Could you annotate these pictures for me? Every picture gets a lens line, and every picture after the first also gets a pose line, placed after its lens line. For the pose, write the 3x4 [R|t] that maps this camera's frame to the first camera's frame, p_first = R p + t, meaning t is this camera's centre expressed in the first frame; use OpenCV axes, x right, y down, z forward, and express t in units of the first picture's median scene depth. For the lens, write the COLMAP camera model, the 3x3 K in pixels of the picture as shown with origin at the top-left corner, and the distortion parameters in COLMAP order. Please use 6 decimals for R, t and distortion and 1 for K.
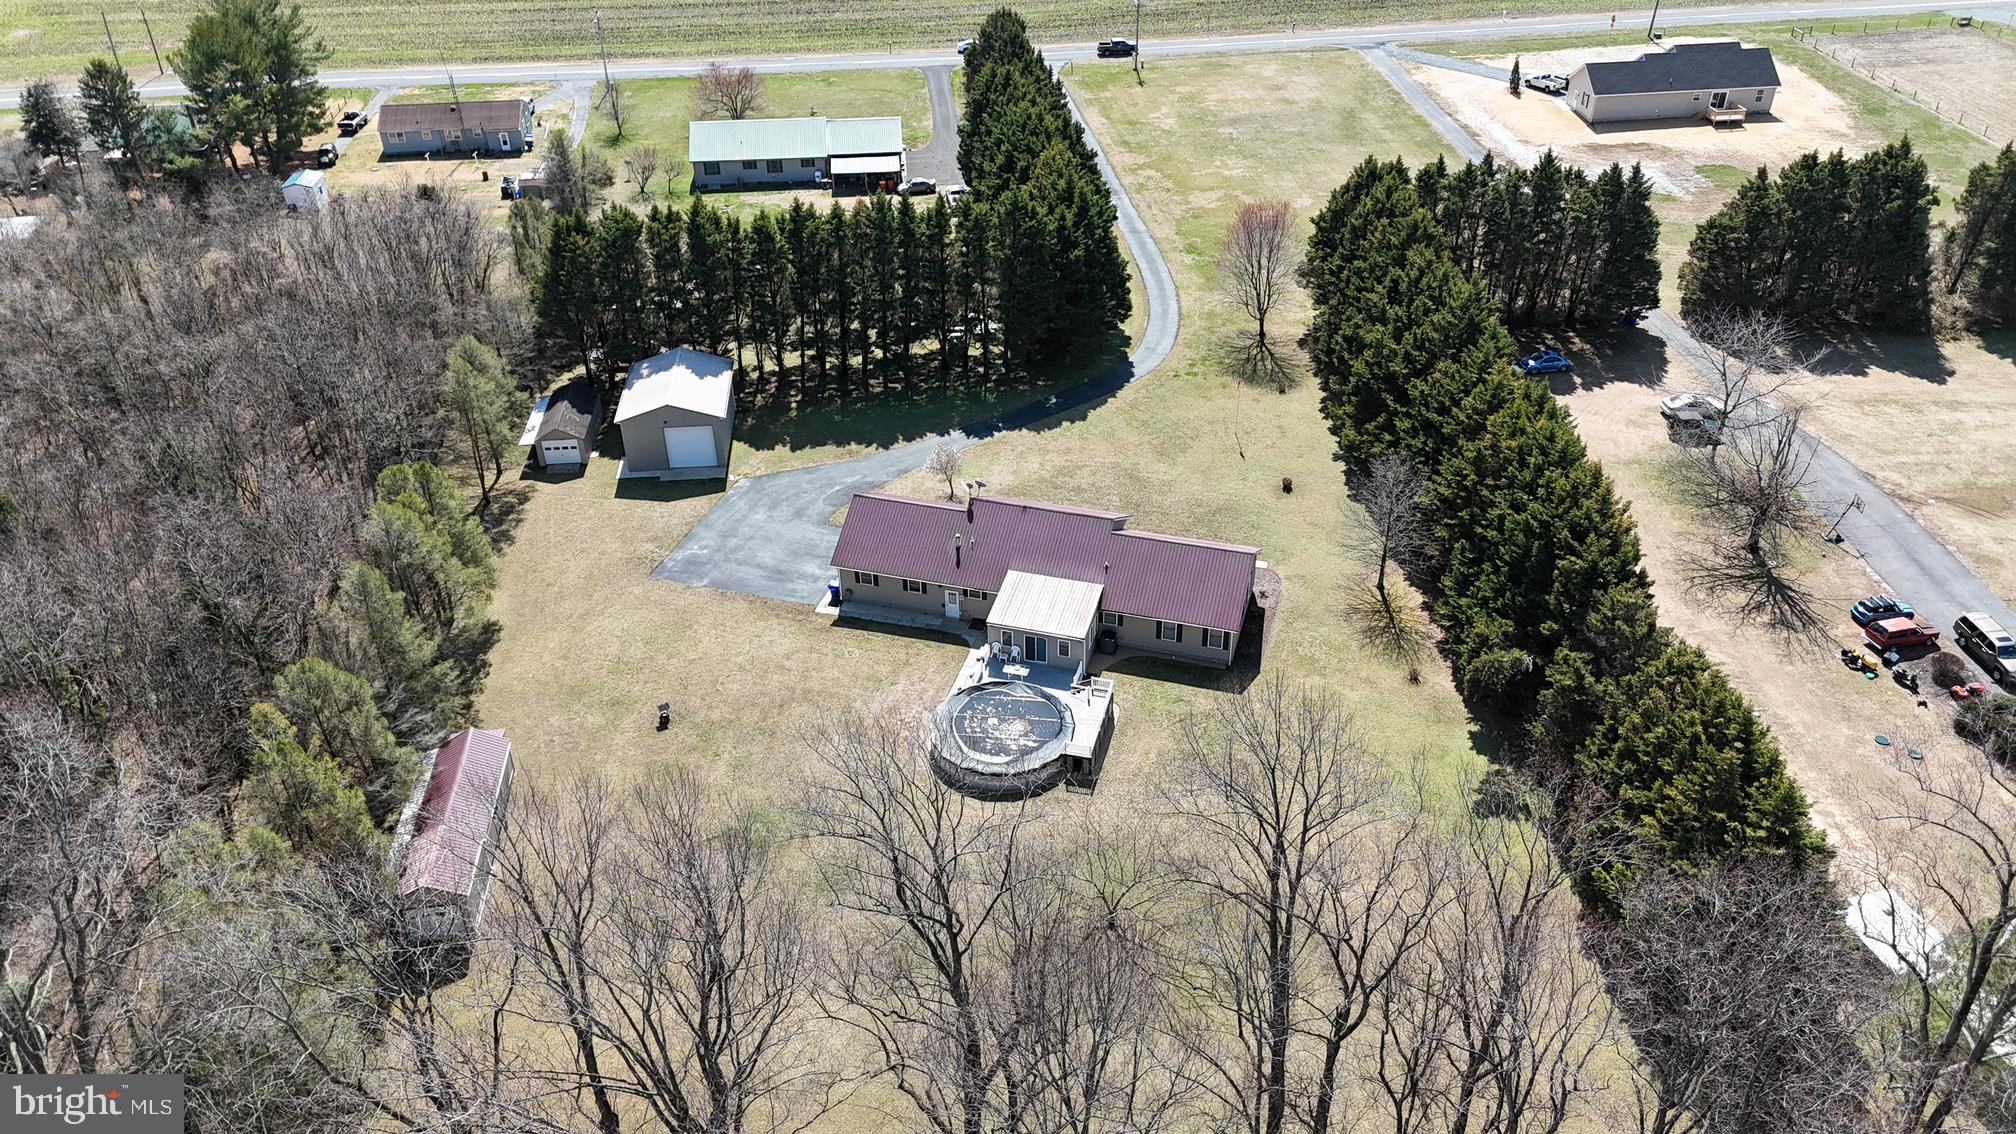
lens RADIAL K [[1462.6, 0, 1008.0], [0, 1462.6, 567.0], [0, 0, 1]] dist [0.106660, -0.151032]
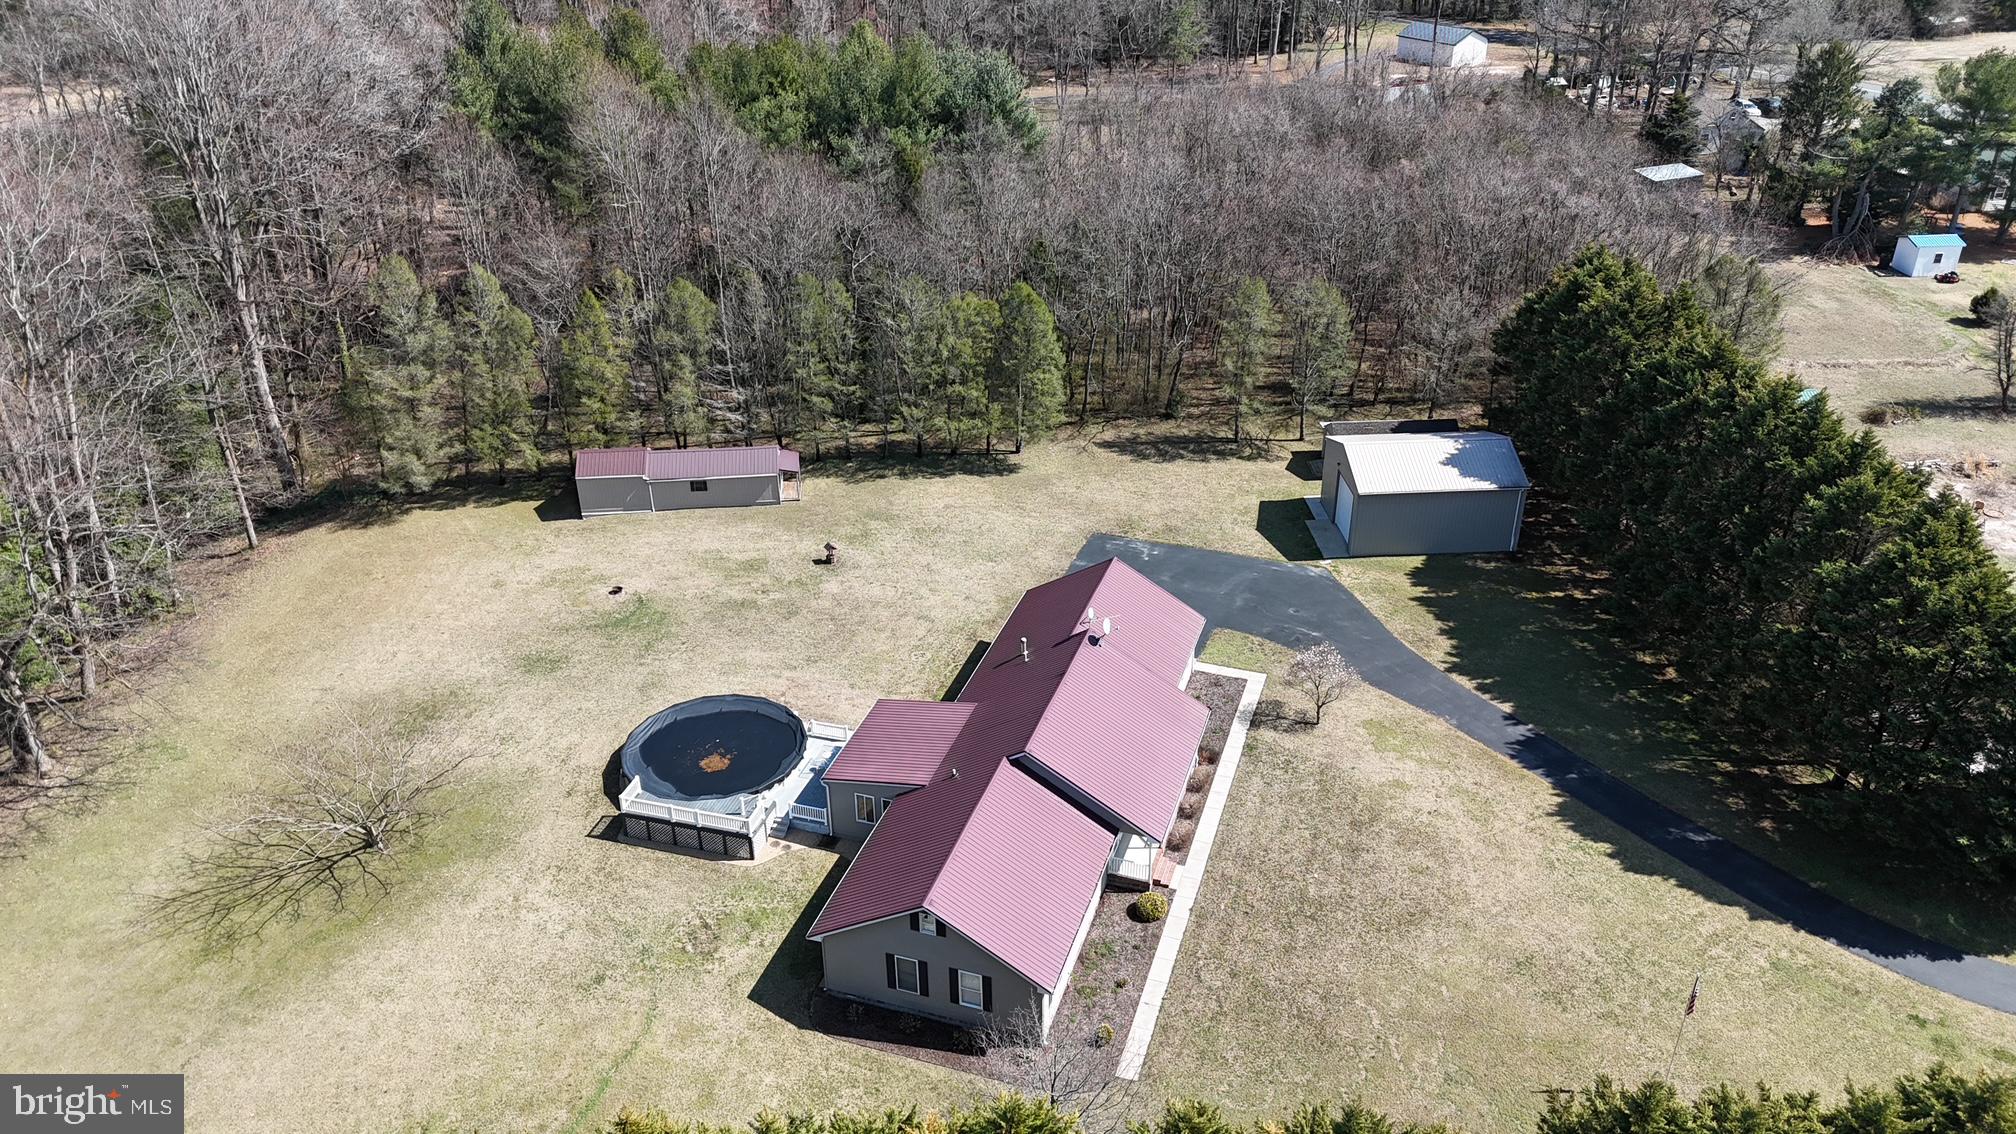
lens RADIAL K [[1462.6, 0, 1008.0], [0, 1462.6, 567.0], [0, 0, 1]] dist [0.106660, -0.151032]
pose [[0.003762, 0.509419, -0.860510, 0.468452], [-0.552633, 0.718232, 0.422775, -0.290394], [0.833416, 0.473956, 0.284224, 0.644206]]
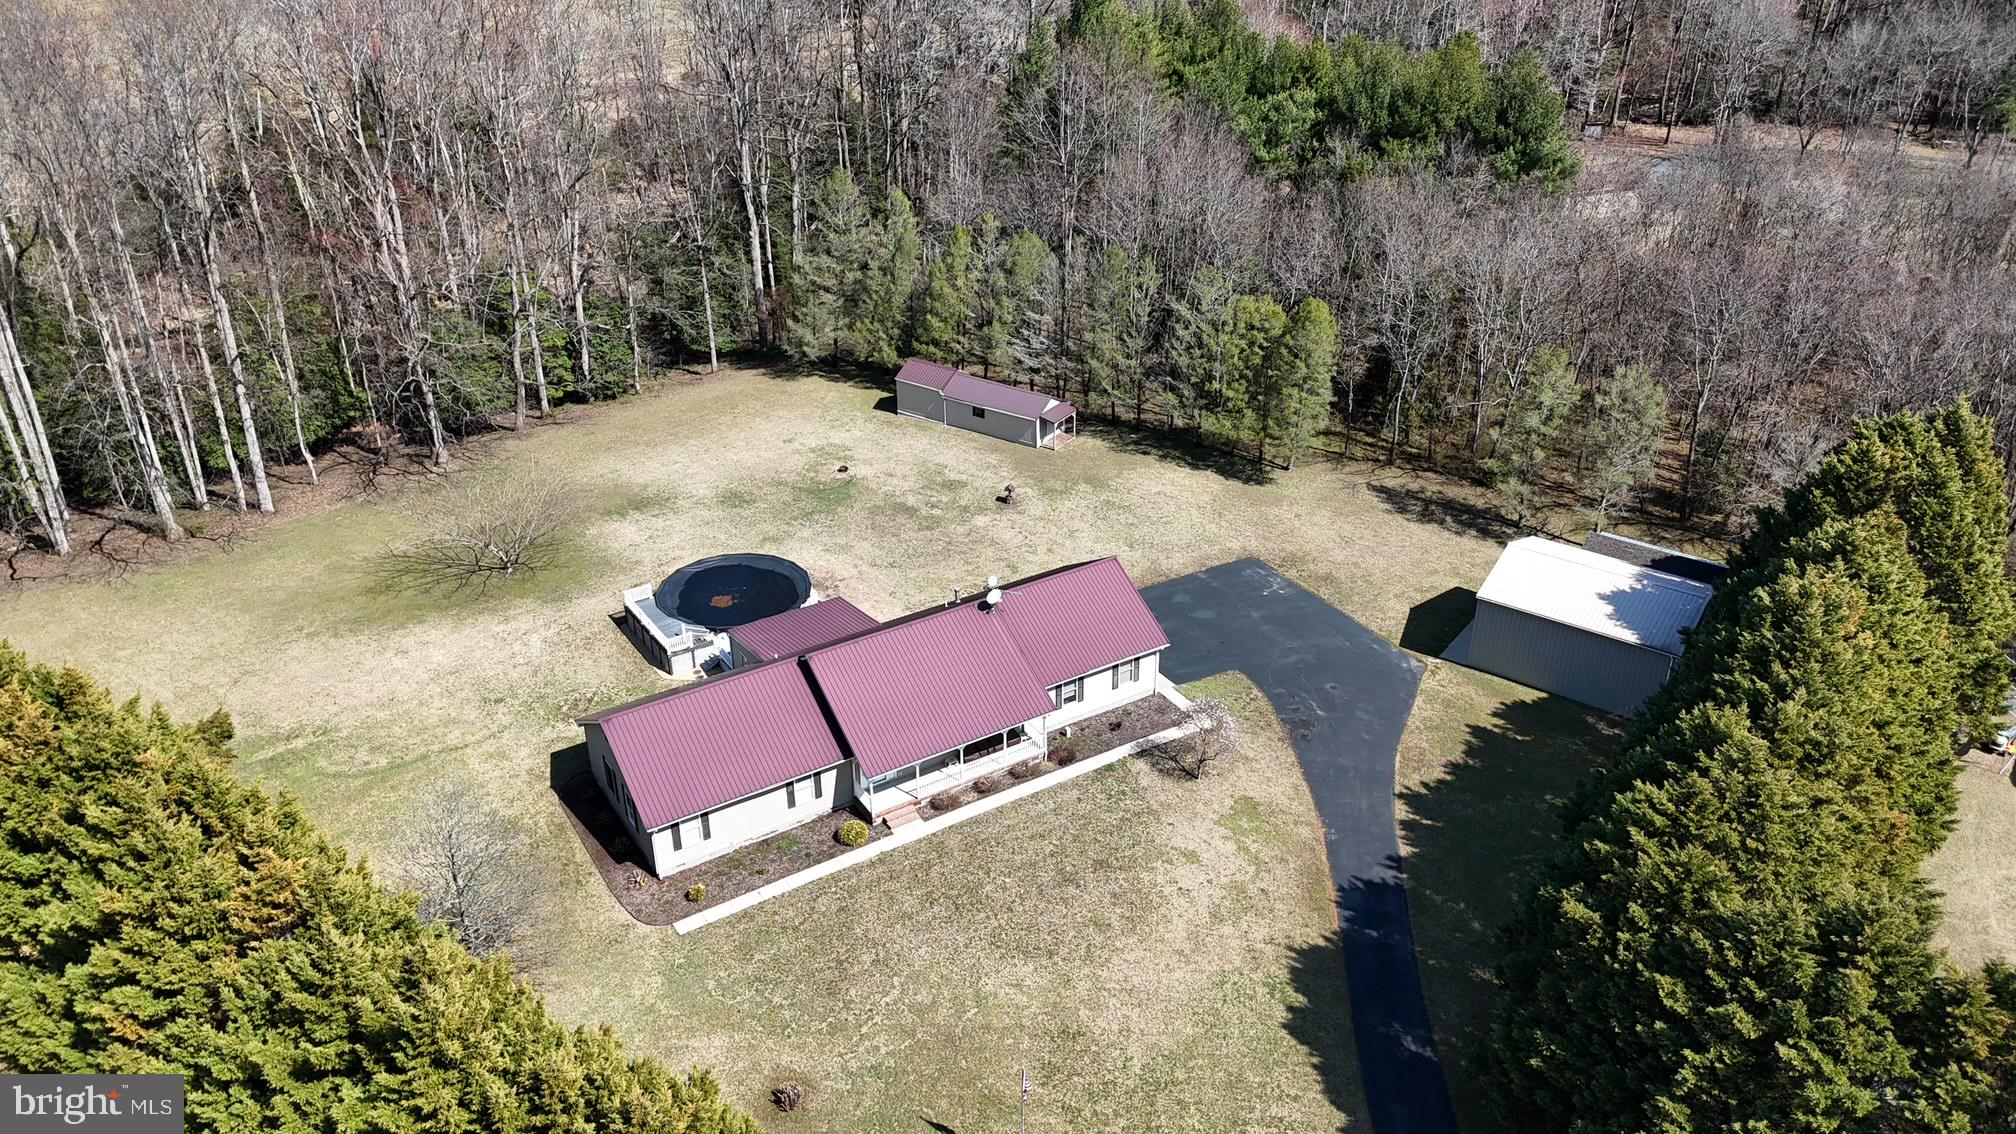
lens RADIAL K [[1462.6, 0, 1008.0], [0, 1462.6, 567.0], [0, 0, 1]] dist [0.106660, -0.151032]
pose [[-0.636888, 0.398508, -0.659973, 0.370057], [-0.410569, 0.549240, 0.727852, -0.500804], [0.652539, 0.734525, -0.186190, 0.964750]]
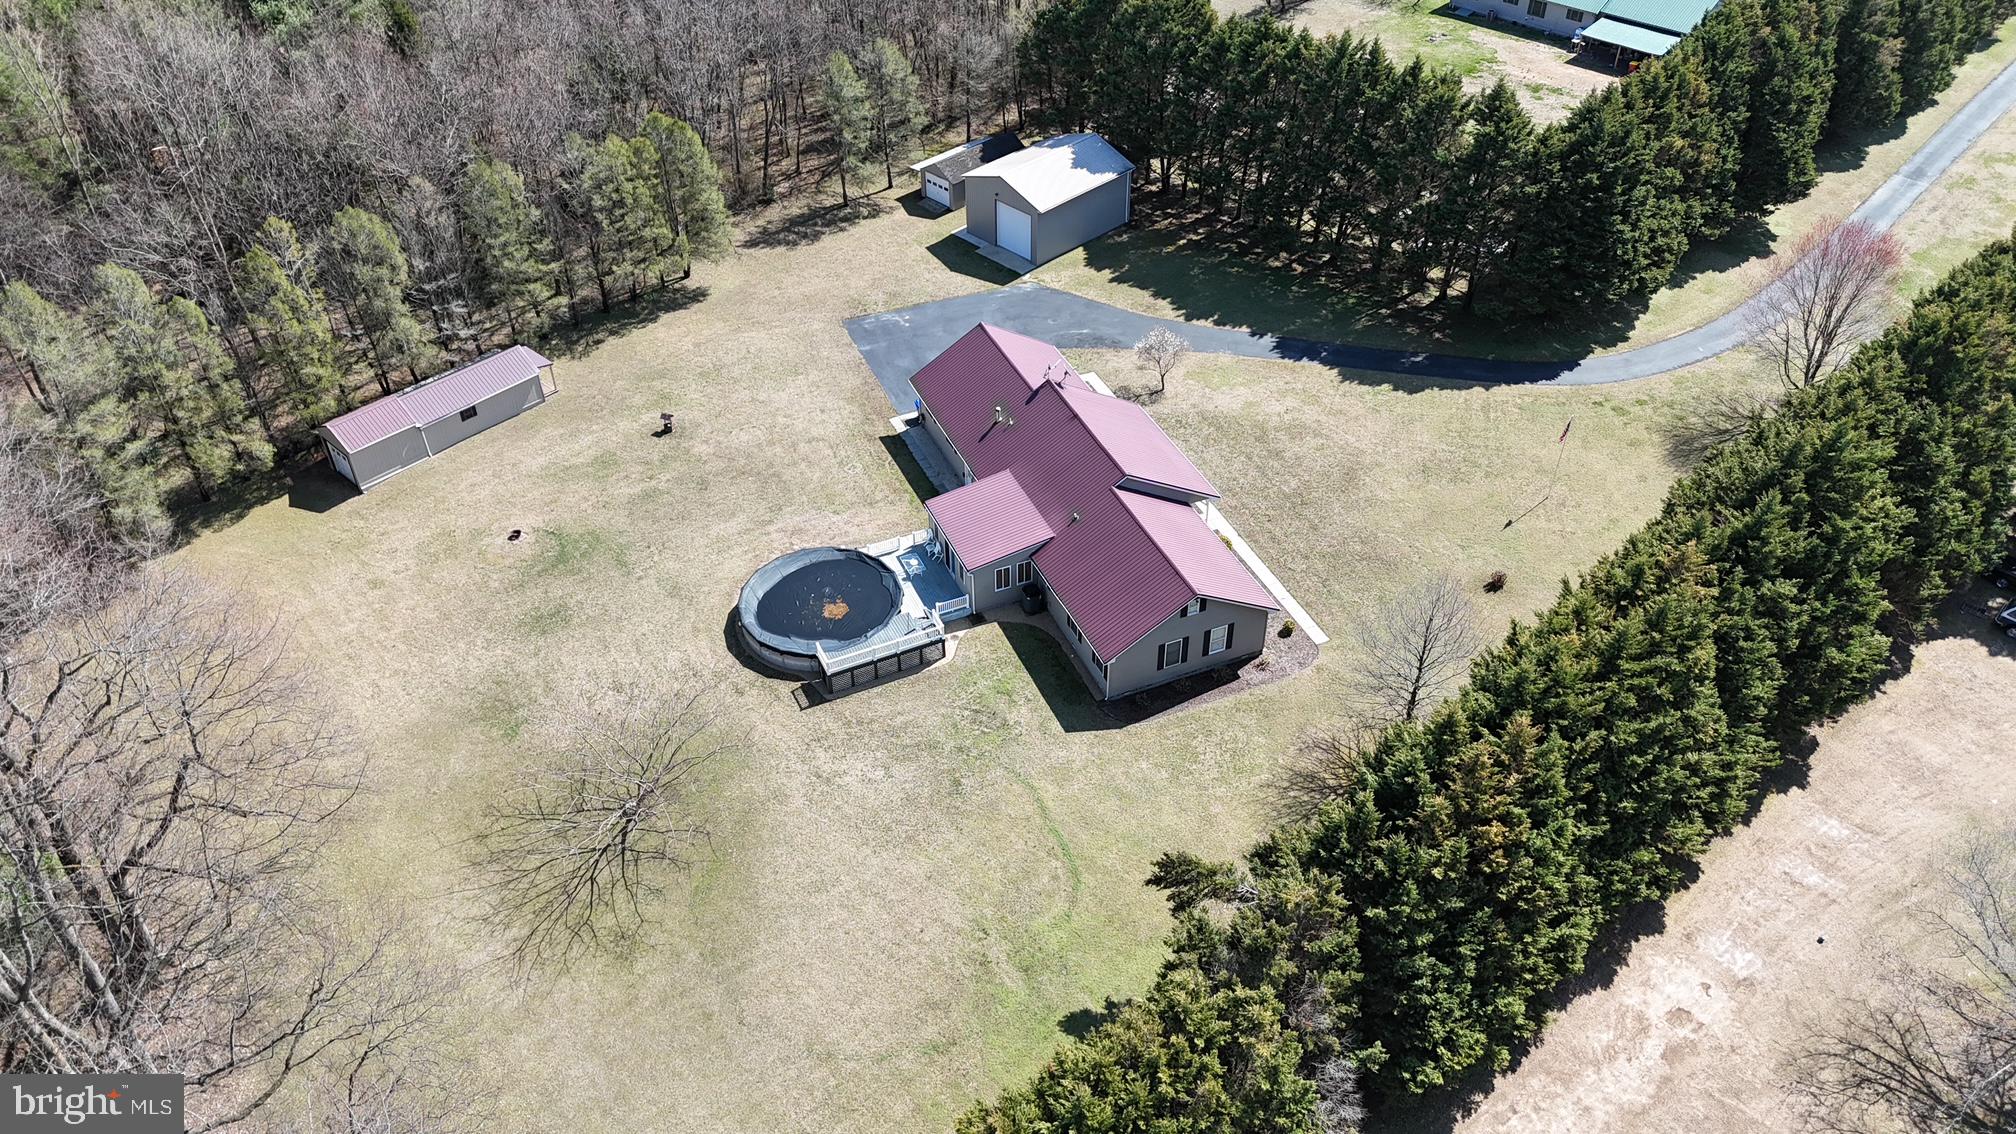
lens RADIAL K [[1462.6, 0, 1008.0], [0, 1462.6, 567.0], [0, 0, 1]] dist [0.106660, -0.151032]
pose [[0.665307, 0.500428, -0.554021, 0.405830], [-0.430821, 0.863408, 0.262526, -0.140208], [0.609721, 0.064023, 0.790026, 0.272155]]
